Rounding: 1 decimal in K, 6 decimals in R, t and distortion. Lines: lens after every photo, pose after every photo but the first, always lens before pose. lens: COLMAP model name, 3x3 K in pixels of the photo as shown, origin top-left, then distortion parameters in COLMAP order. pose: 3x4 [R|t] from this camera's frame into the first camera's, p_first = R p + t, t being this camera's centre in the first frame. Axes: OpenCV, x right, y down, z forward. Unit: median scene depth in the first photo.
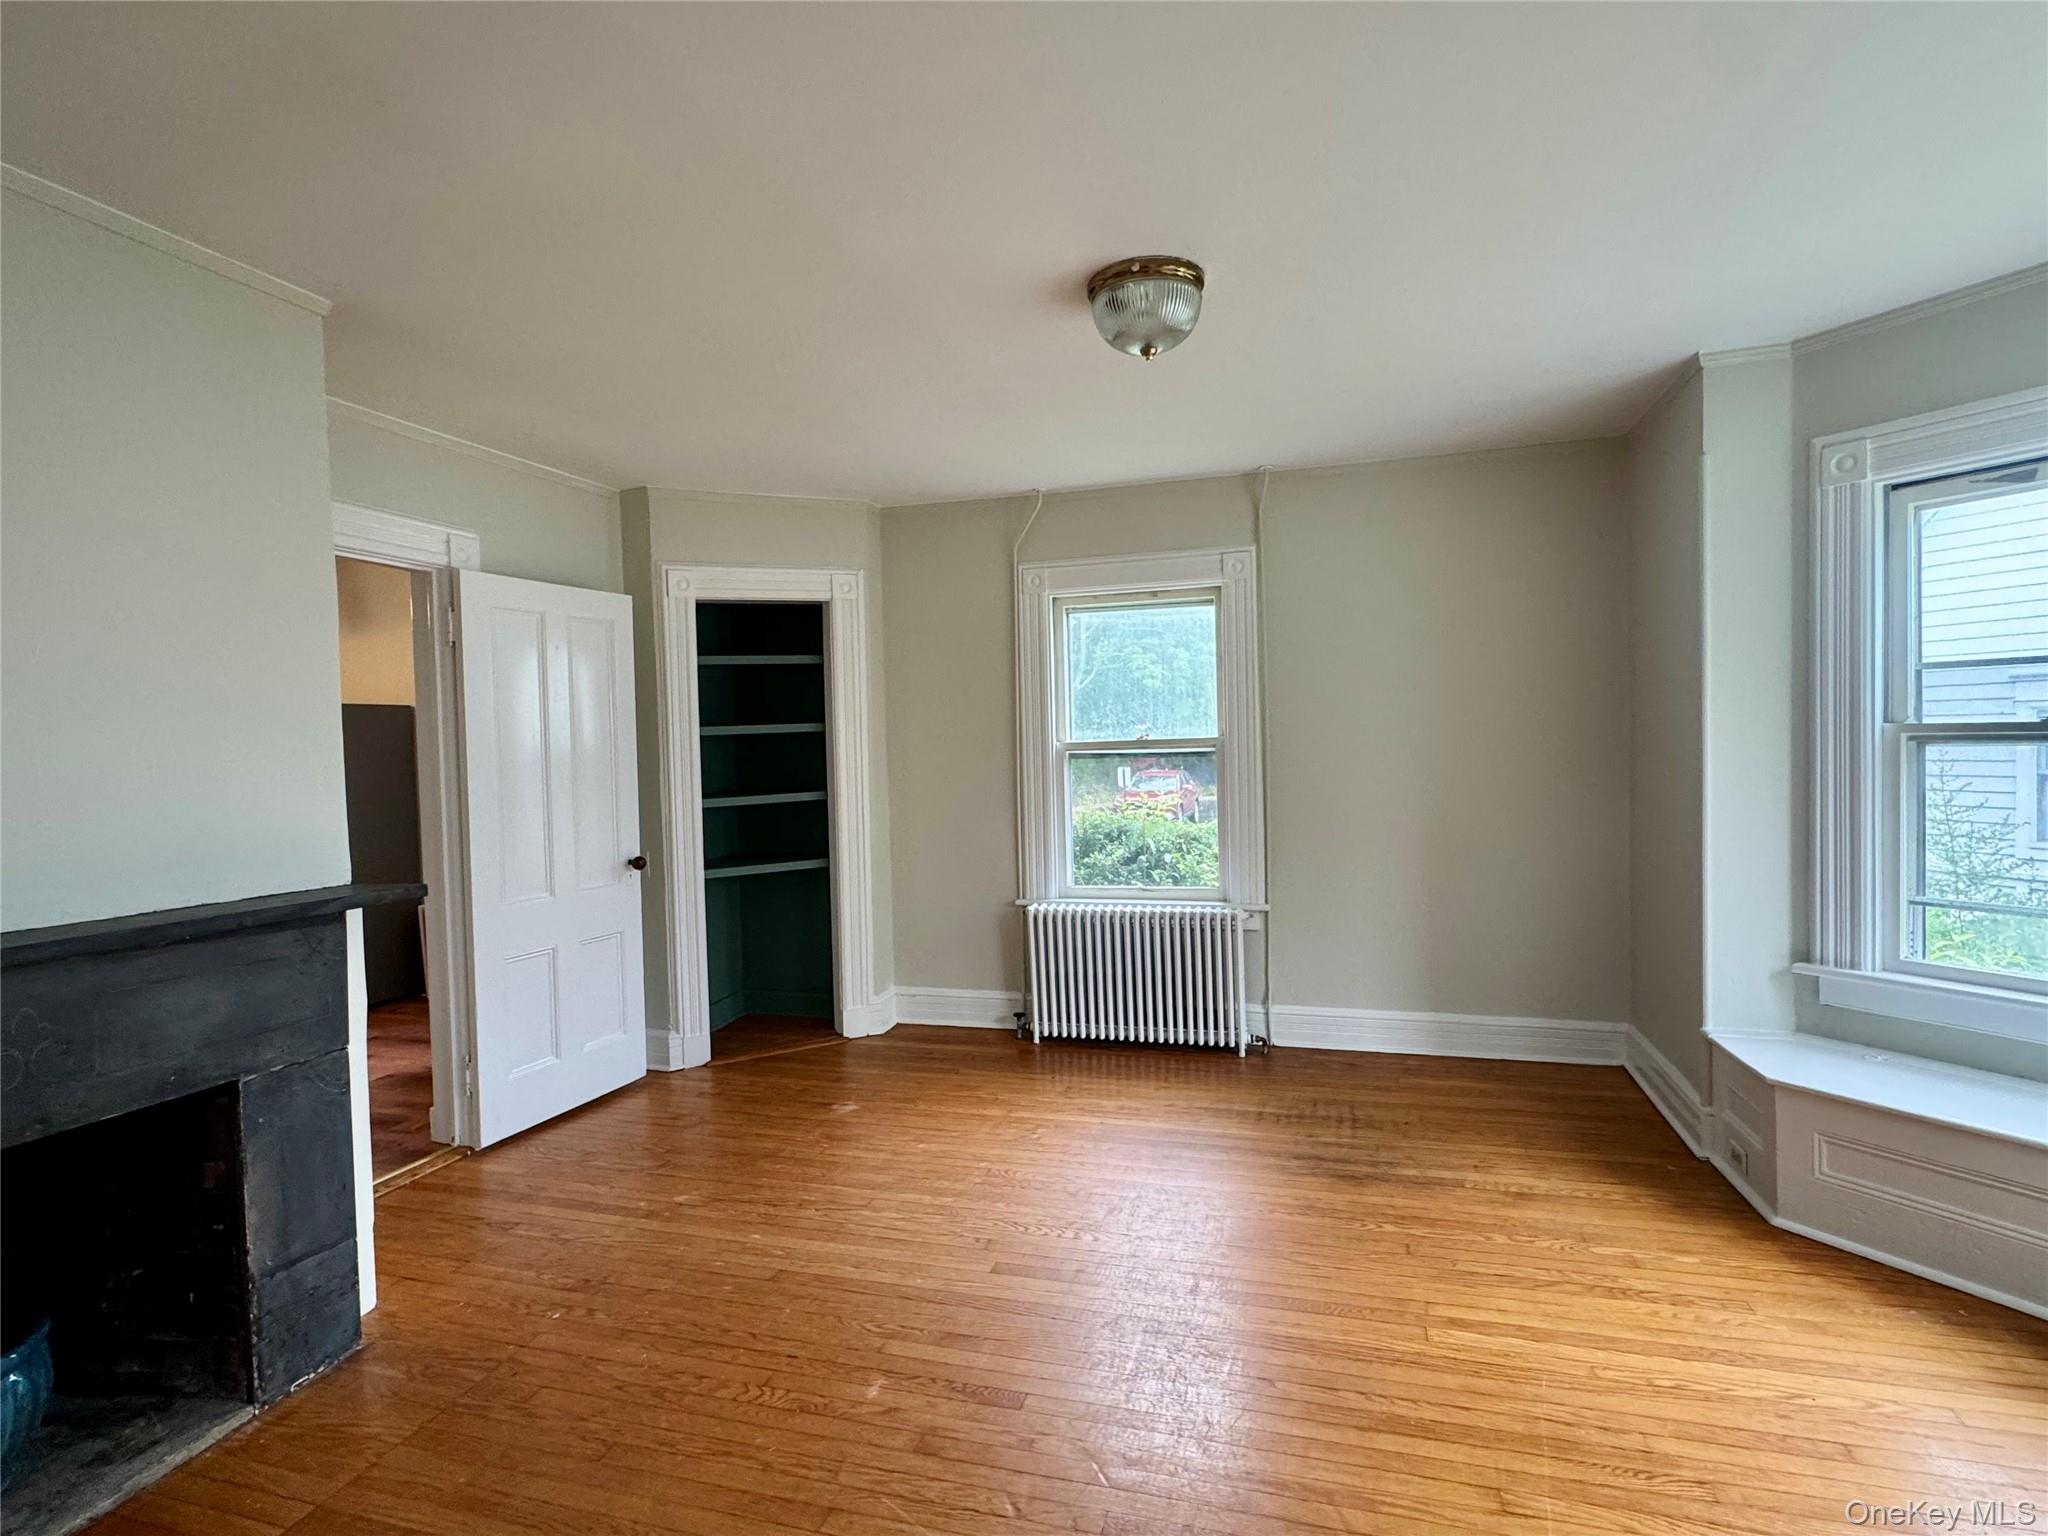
lens RADIAL K [[1027.3, 0, 1024.0], [0, 1027.3, 768.0], [0, 0, 1]] dist [-0.001115, 0.000771]
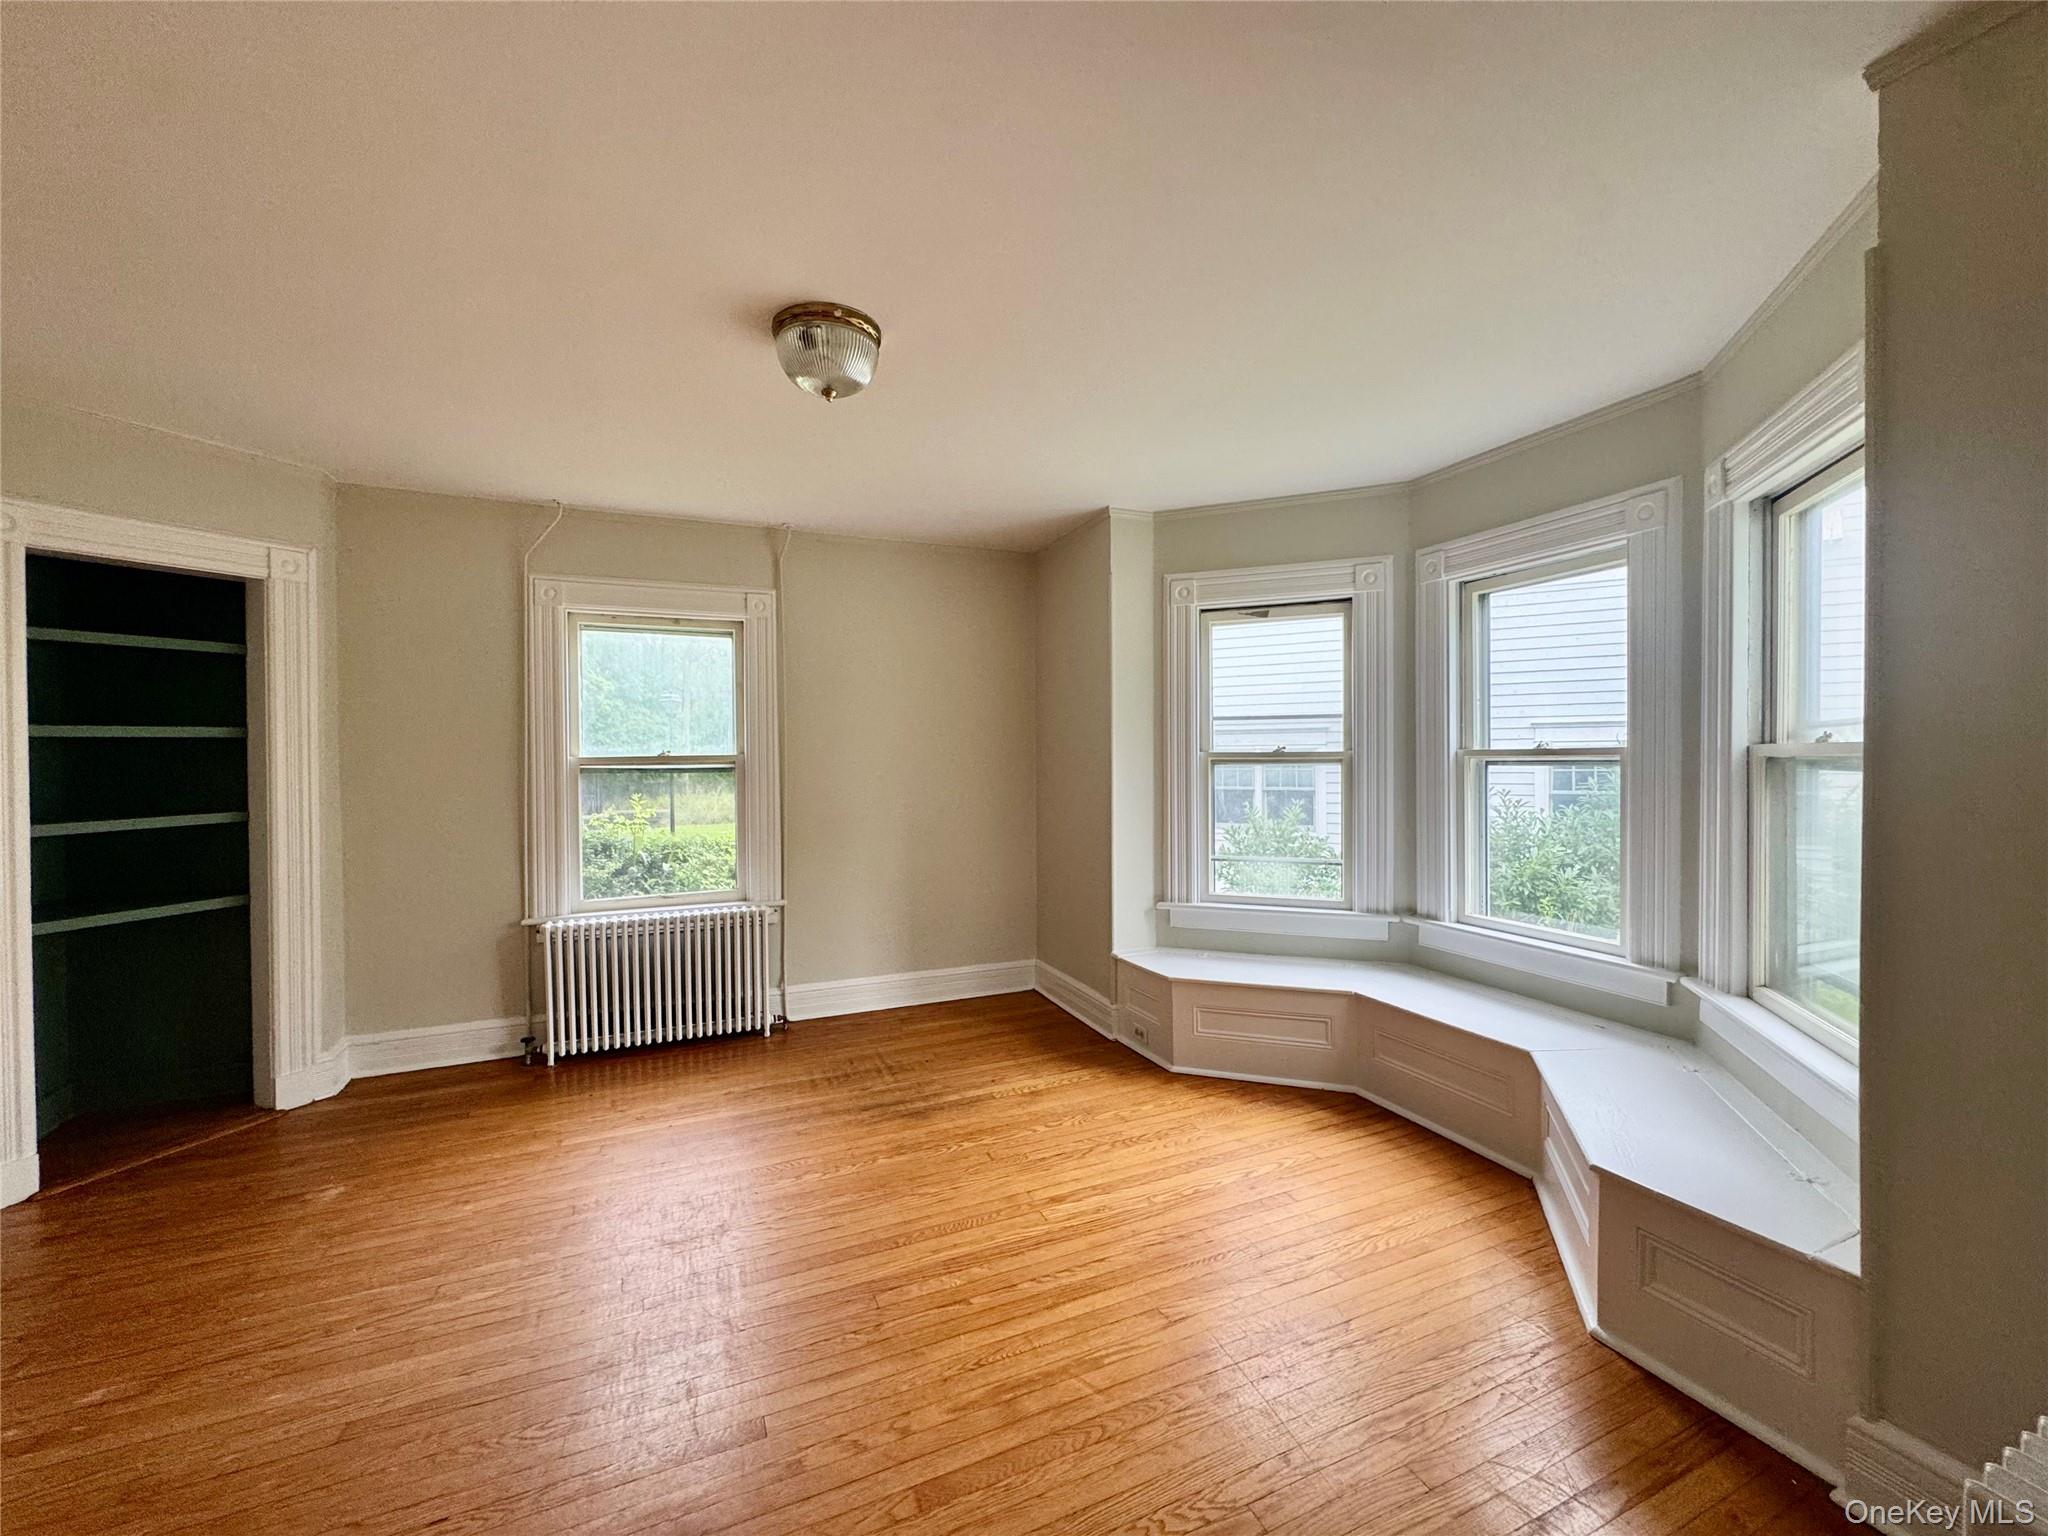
lens RADIAL K [[818.9, 0, 1020.9], [0, 818.9, 767.0], [0, 0, 1]] dist [-0.000226, 0.000190]
pose [[0.763867, 0.012591, 0.645251, -0.169874], [0.006435, 0.999611, -0.027123, 0.010643], [-0.645341, 0.024871, 0.763489, 0.128123]]
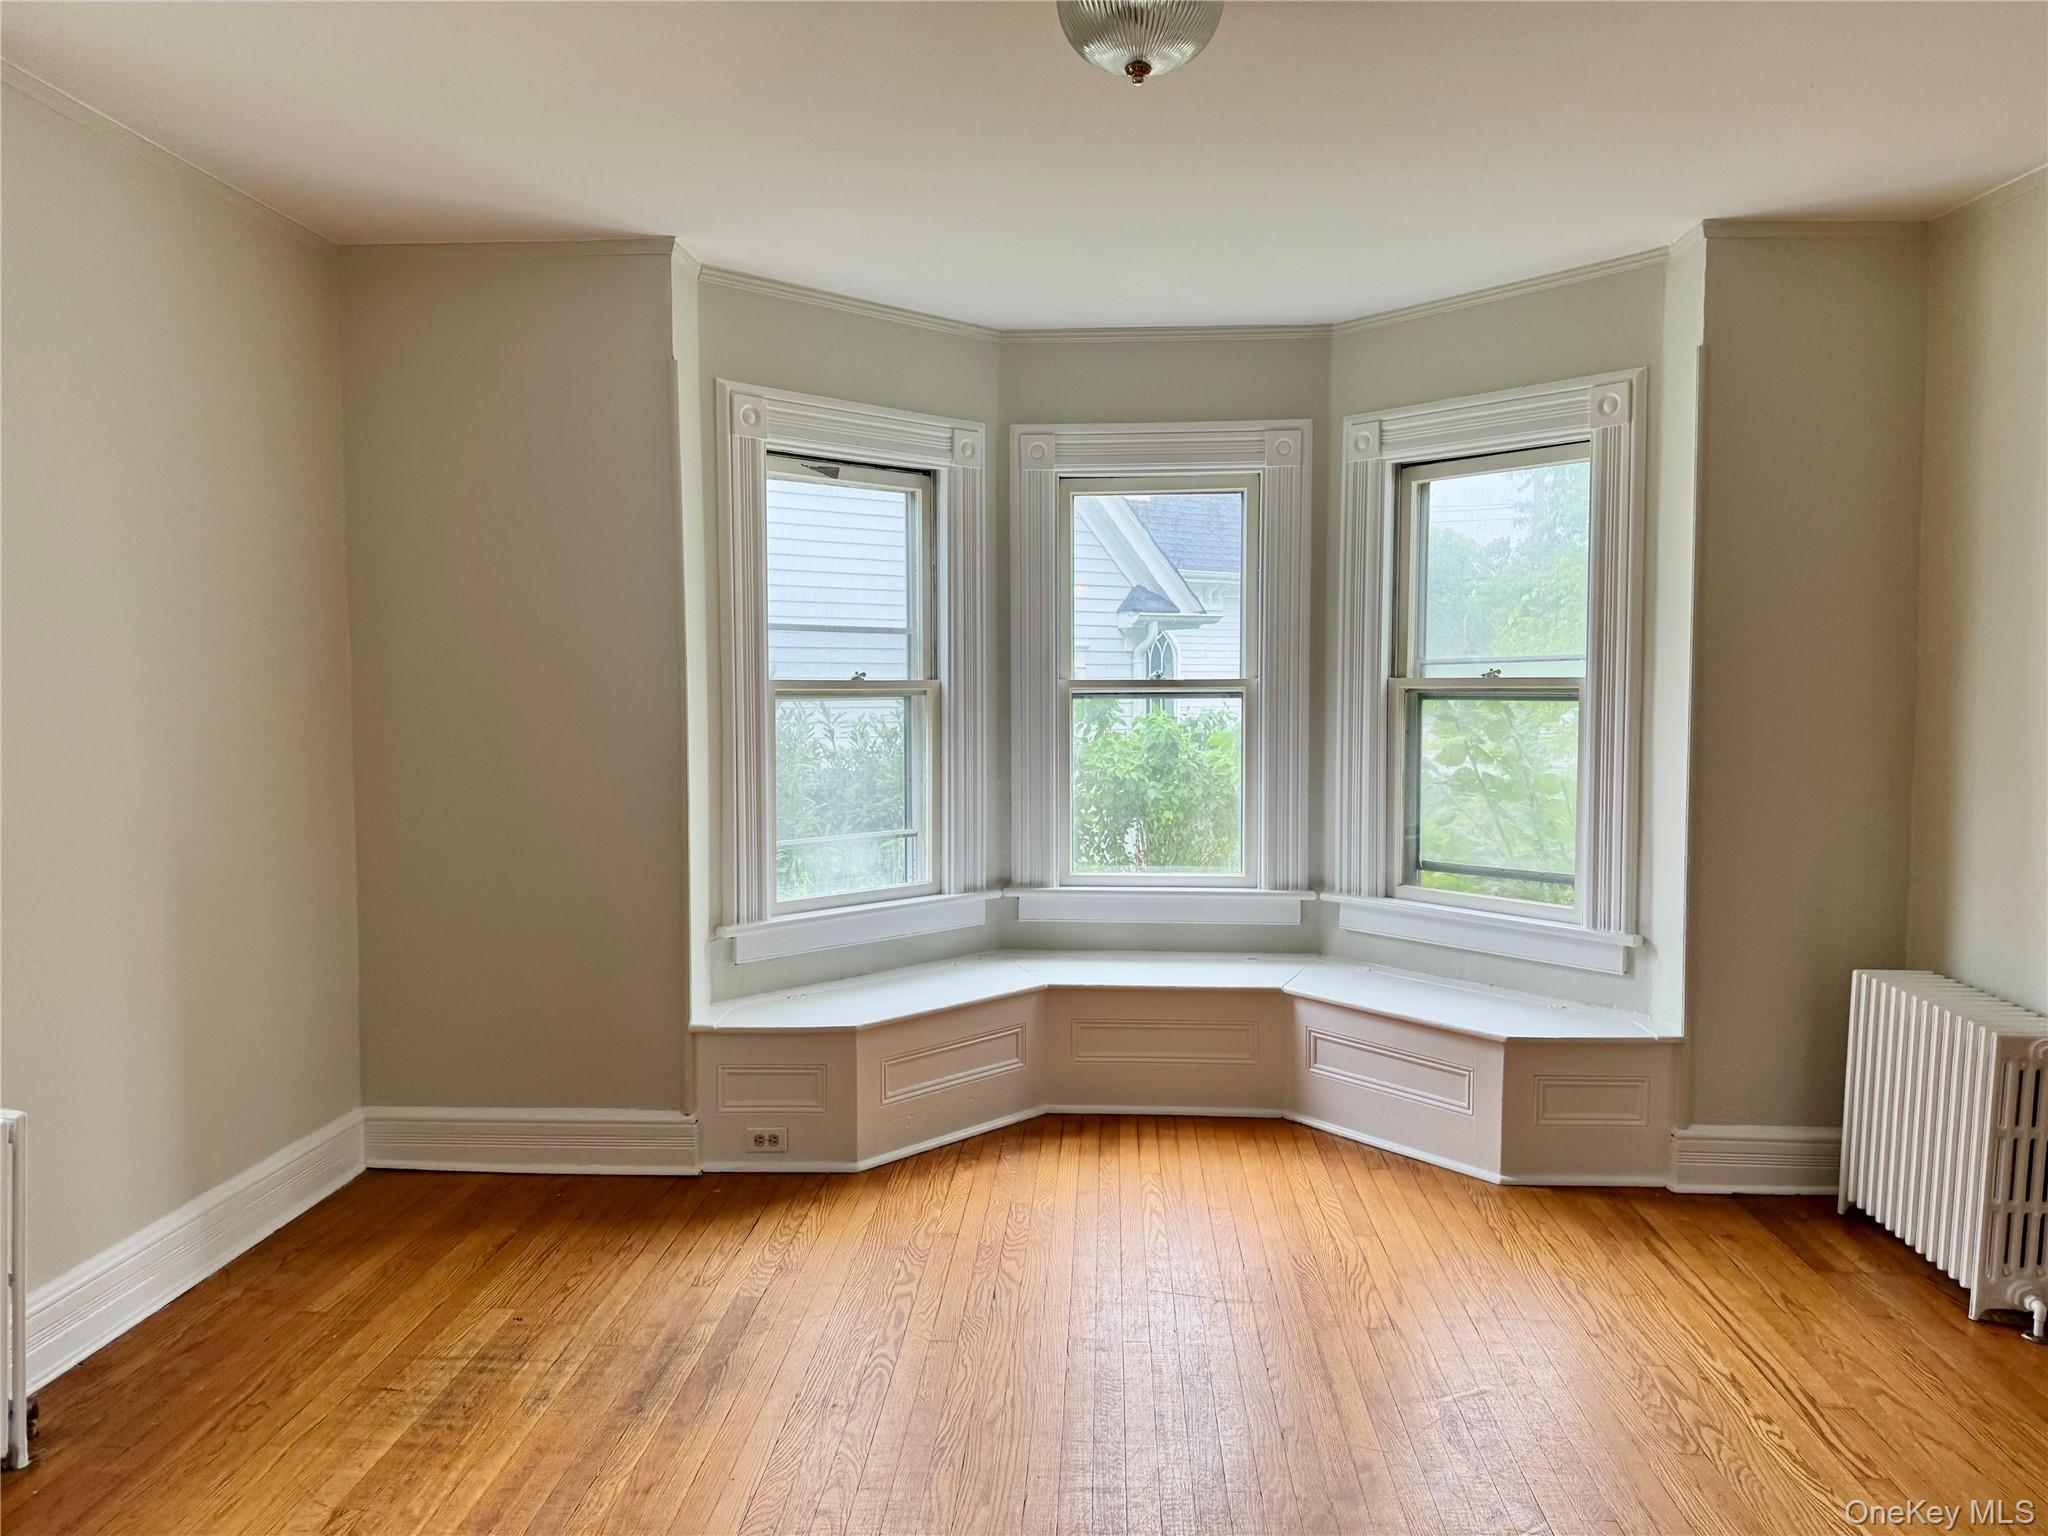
lens RADIAL K [[1424.3, 0, 1024.0], [0, 1424.3, 768.0], [0, 0, 1]] dist [0.133384, -0.190444]
pose [[-0.238994, -0.032768, 0.970468, -0.455041], [0.036565, 0.998418, 0.042717, -0.004312], [-0.970332, 0.045694, -0.237418, 0.783931]]
